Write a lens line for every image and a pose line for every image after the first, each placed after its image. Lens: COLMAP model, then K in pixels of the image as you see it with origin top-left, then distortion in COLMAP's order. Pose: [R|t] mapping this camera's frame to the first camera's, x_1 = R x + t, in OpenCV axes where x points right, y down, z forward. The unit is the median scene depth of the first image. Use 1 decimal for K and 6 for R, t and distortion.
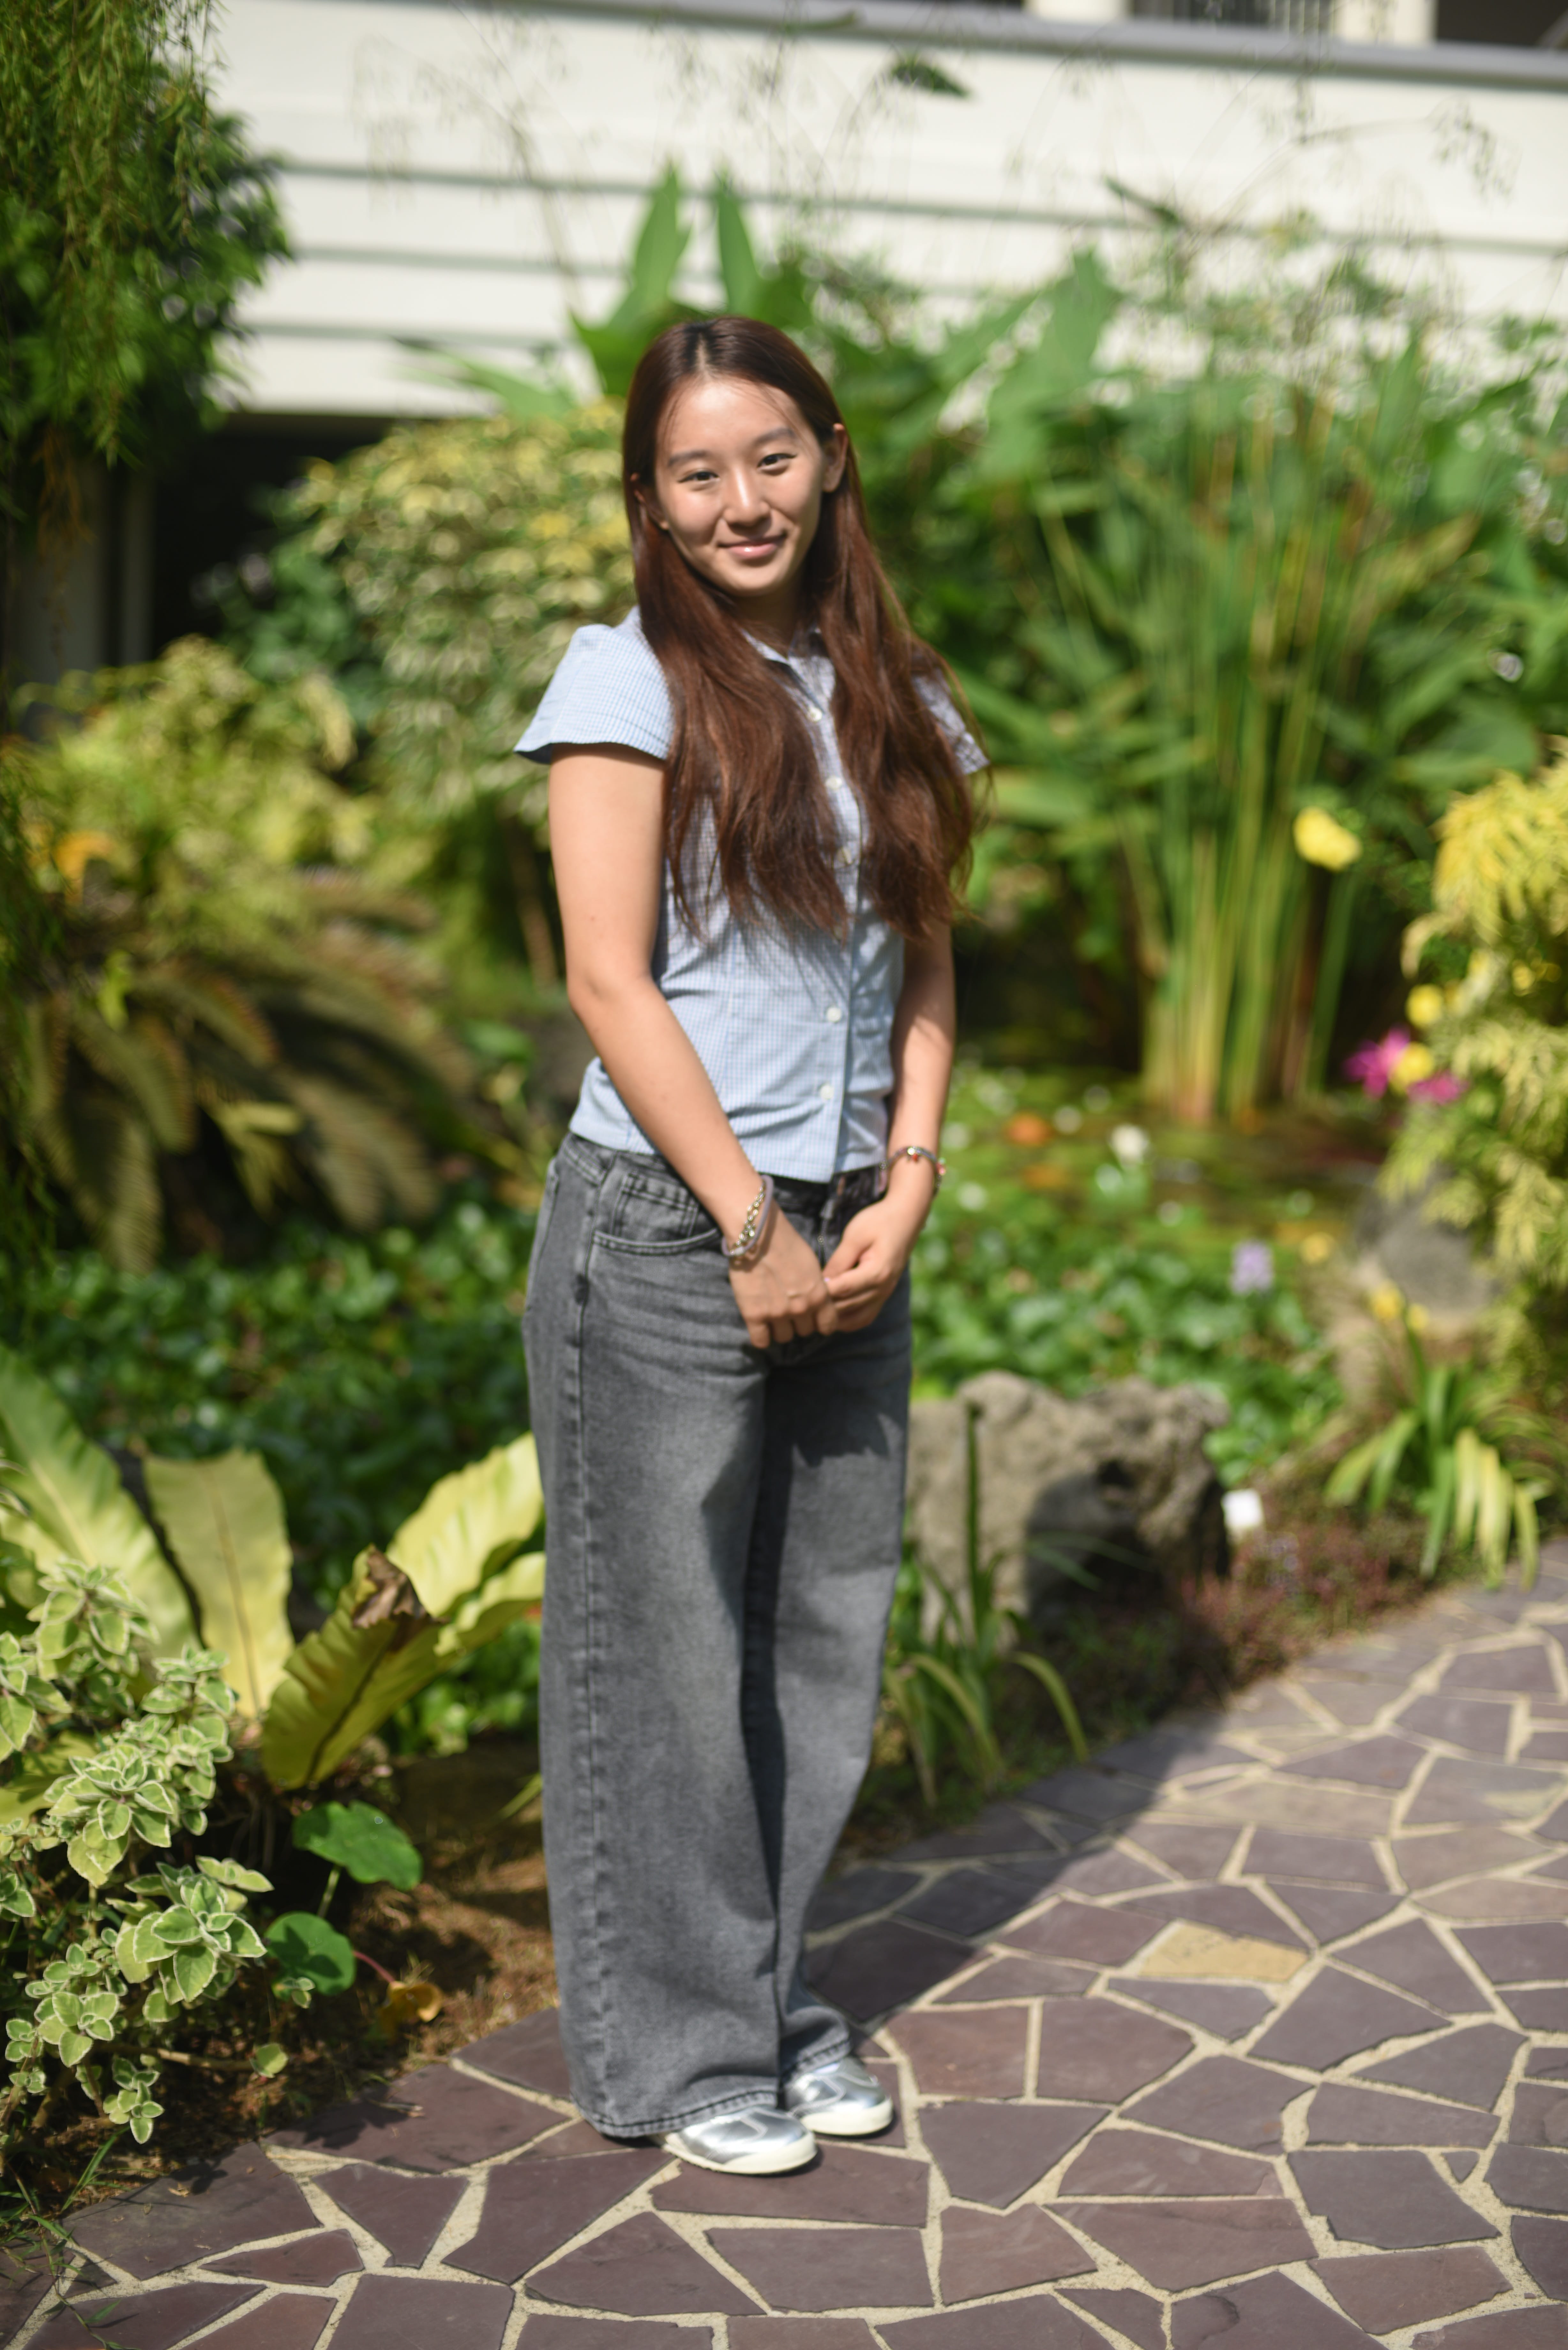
lens RADIAL K [[3282.5, 0, 845.9], [0, 3282.5, 1173.6], [0, 0, 1]] dist [-0.100155, 0.044522]
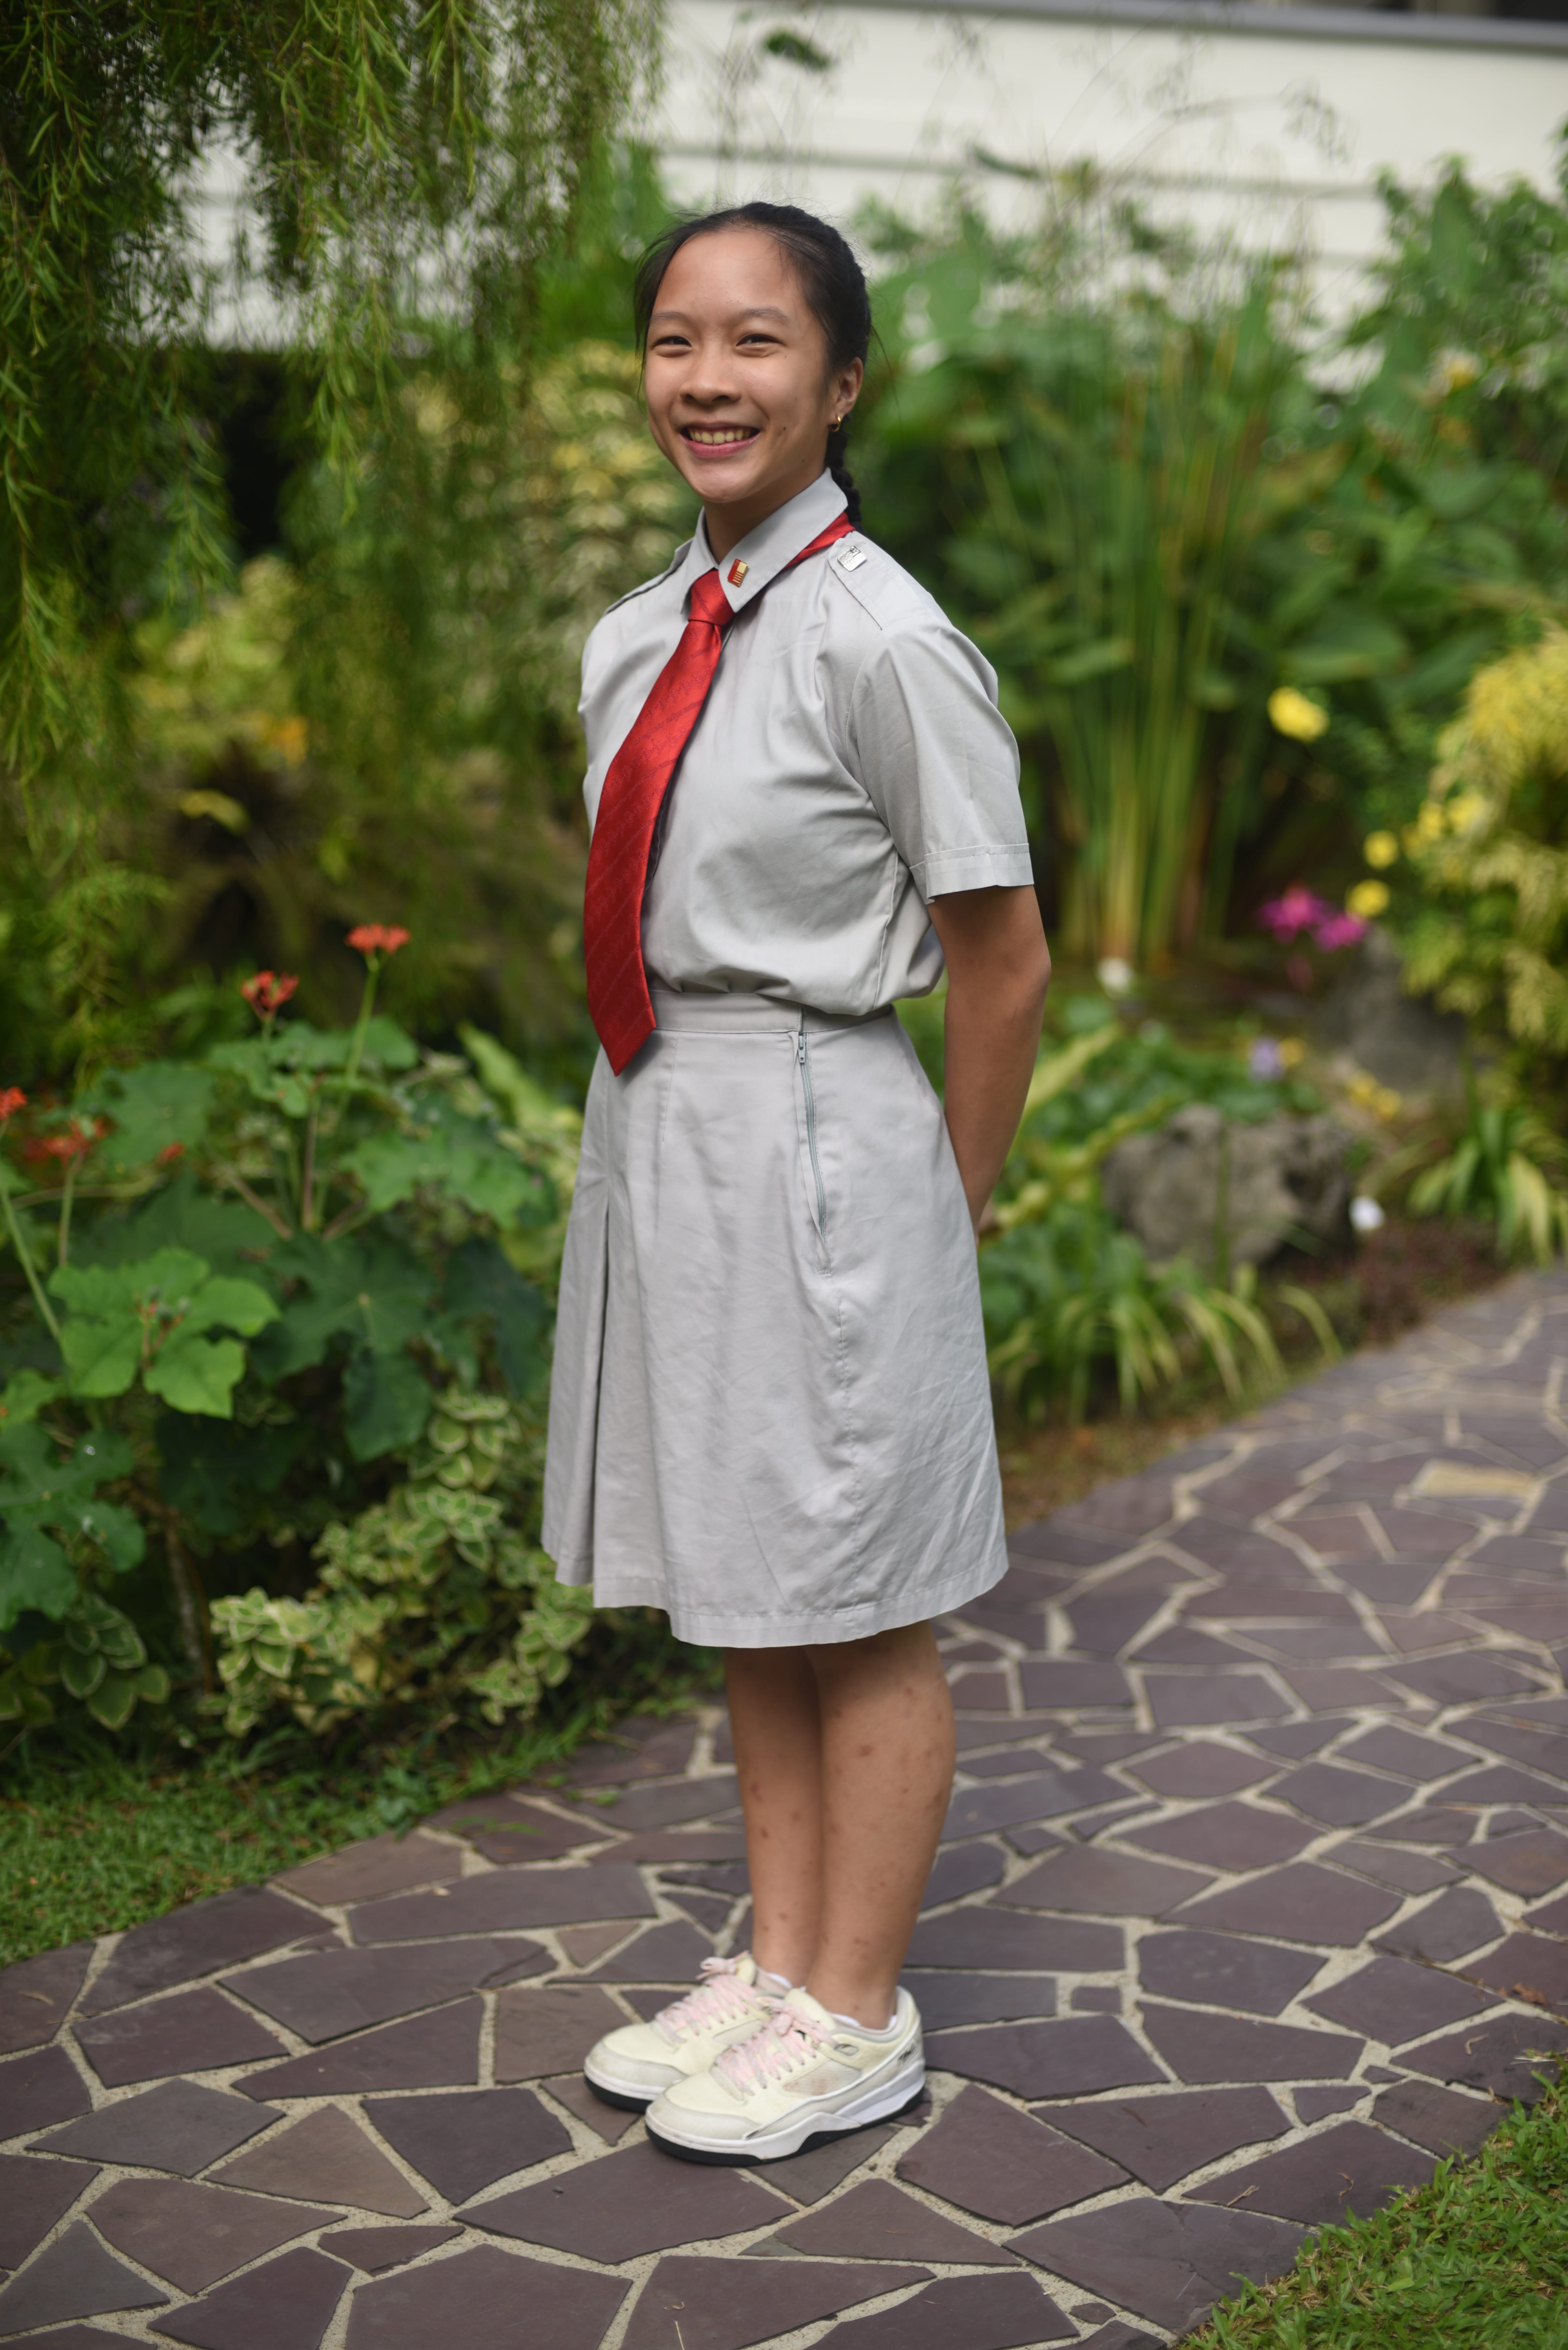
lens RADIAL K [[3267.0, 0, 784.0], [0, 3267.0, 1175.0], [0, 0, 1]] dist [-0.113660, 0.054396]
pose [[0.995688, -0.028688, 0.088219, -0.215432], [0.026538, 0.999324, 0.025447, 0.046339], [-0.088889, -0.022996, 0.995776, -0.260532]]
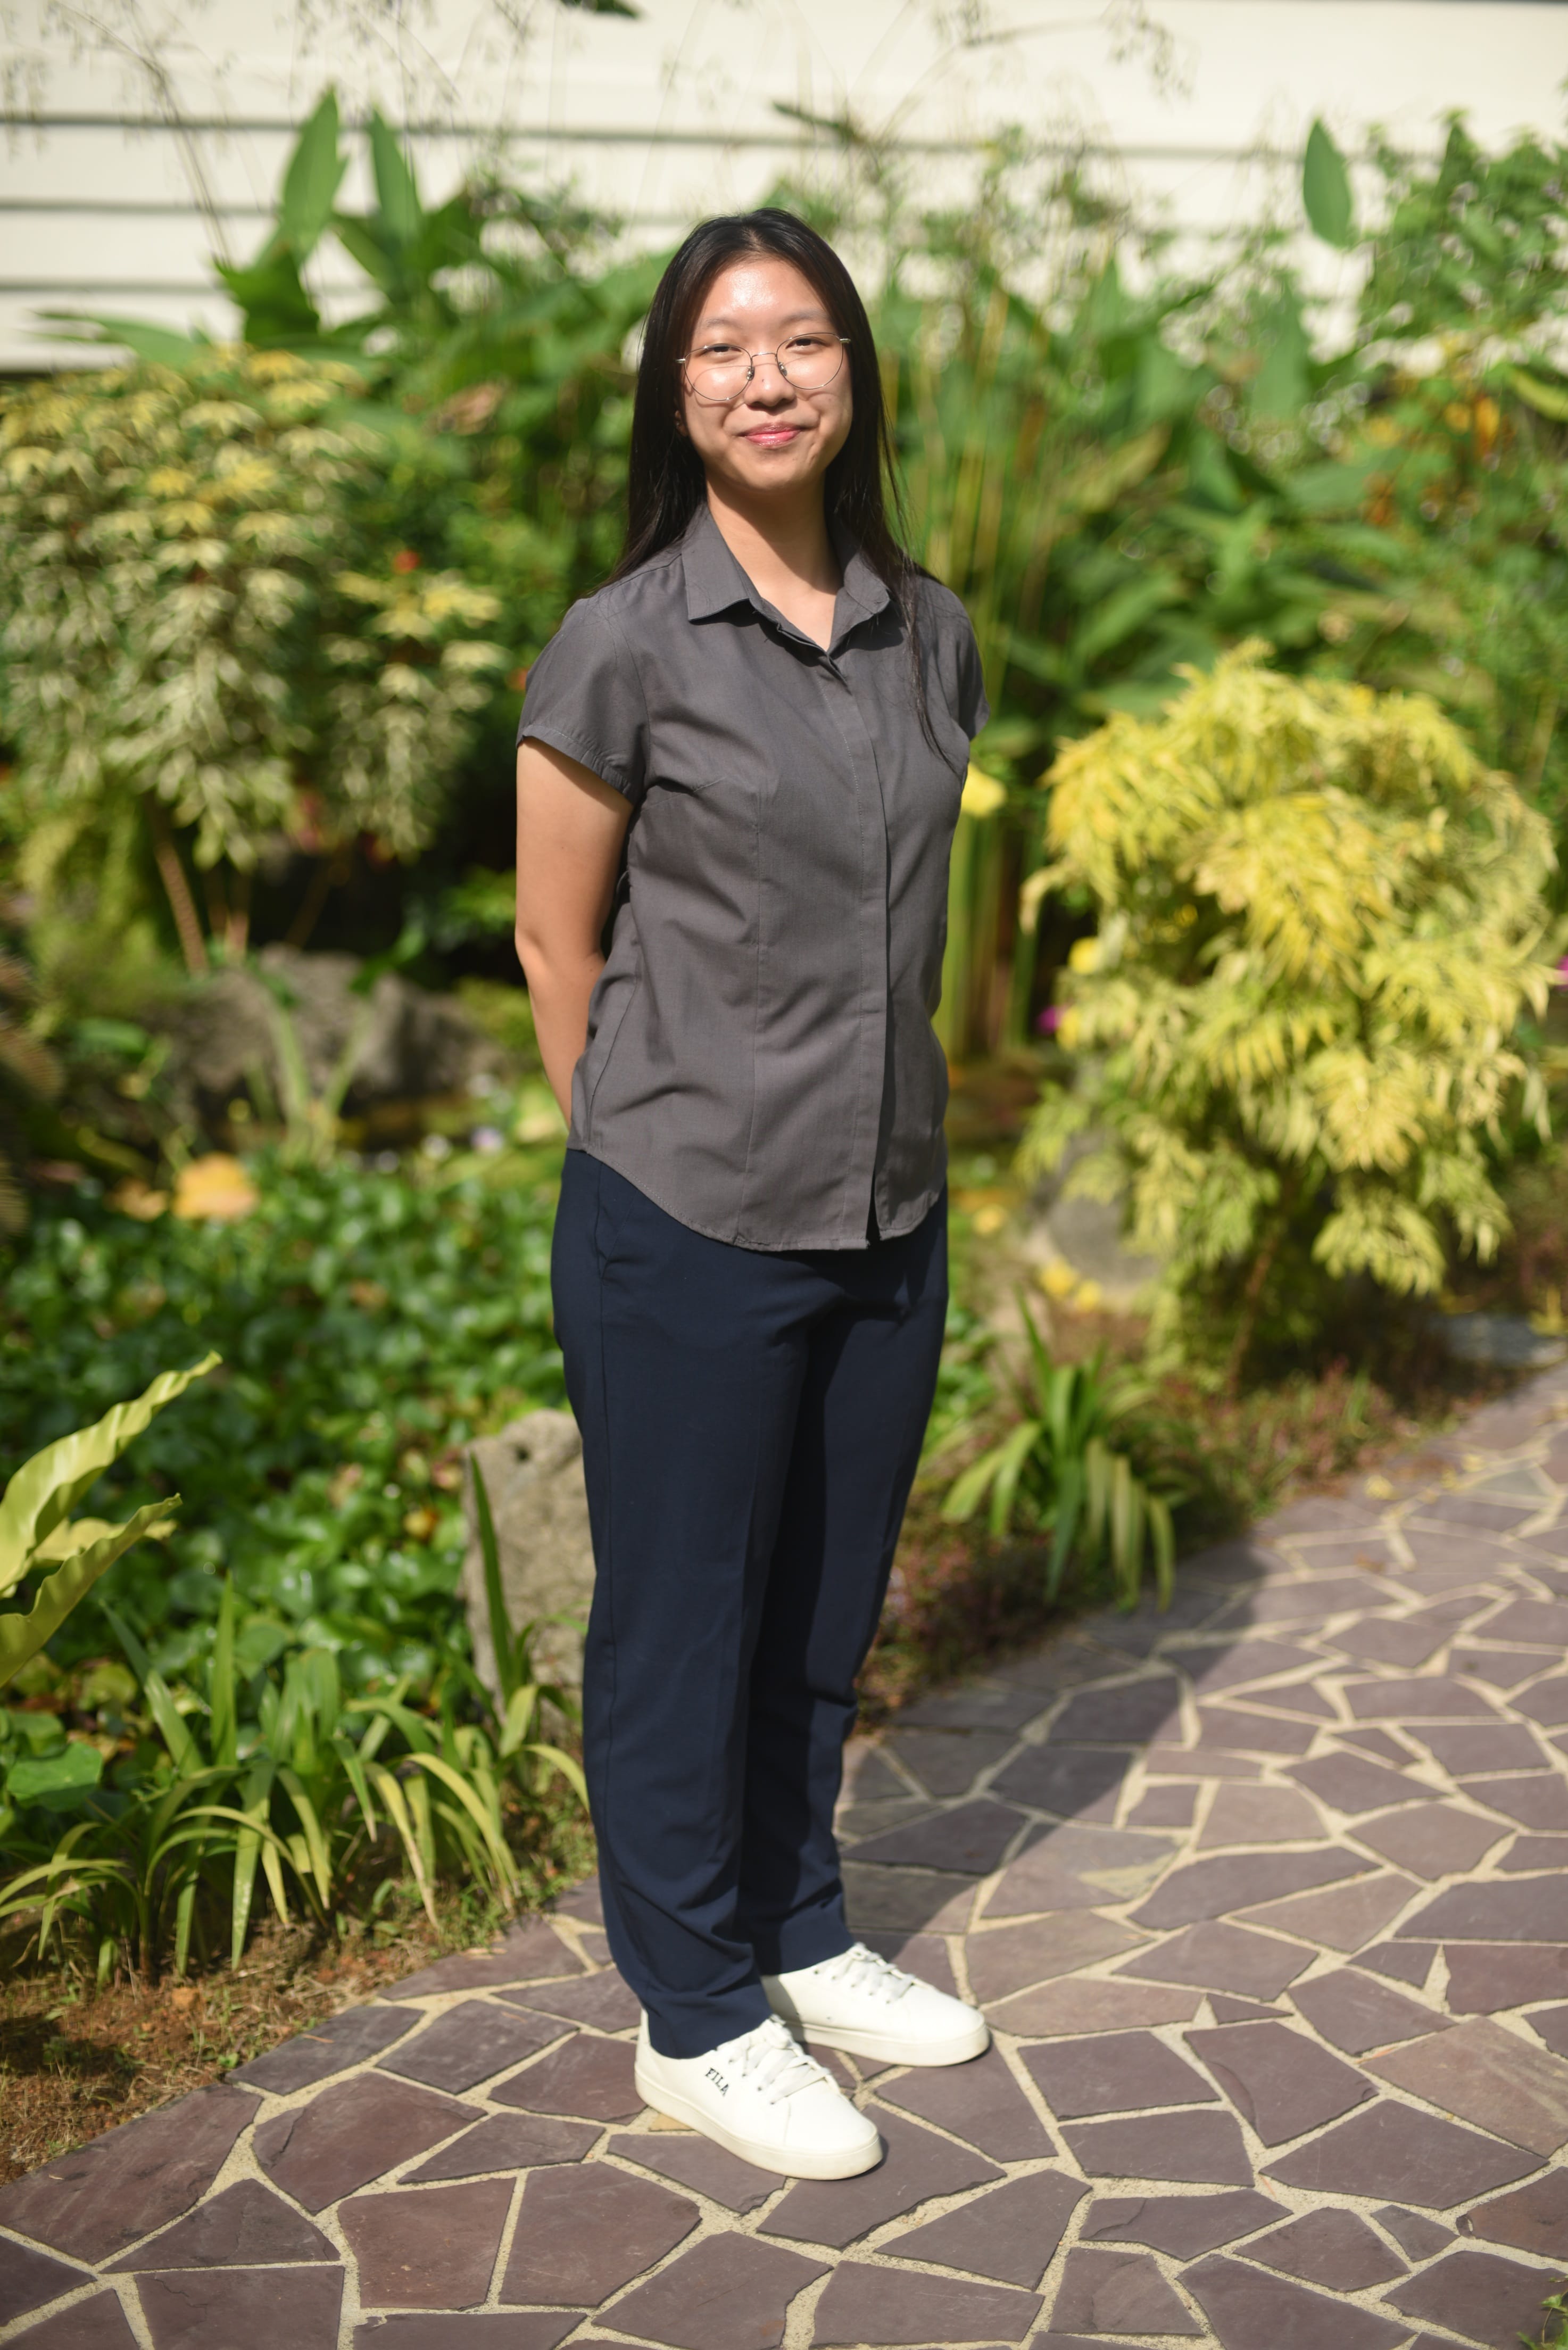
lens RADIAL K [[3267.1, 0, 784.0], [0, 3267.1, 1175.0], [0, 0, 1]] dist [-0.113660, 0.054396]
pose [[0.998210, -0.048005, 0.035680, 0.075894], [0.047286, 0.998666, 0.020727, -0.017200], [-0.036628, -0.019003, 0.999148, 0.101564]]
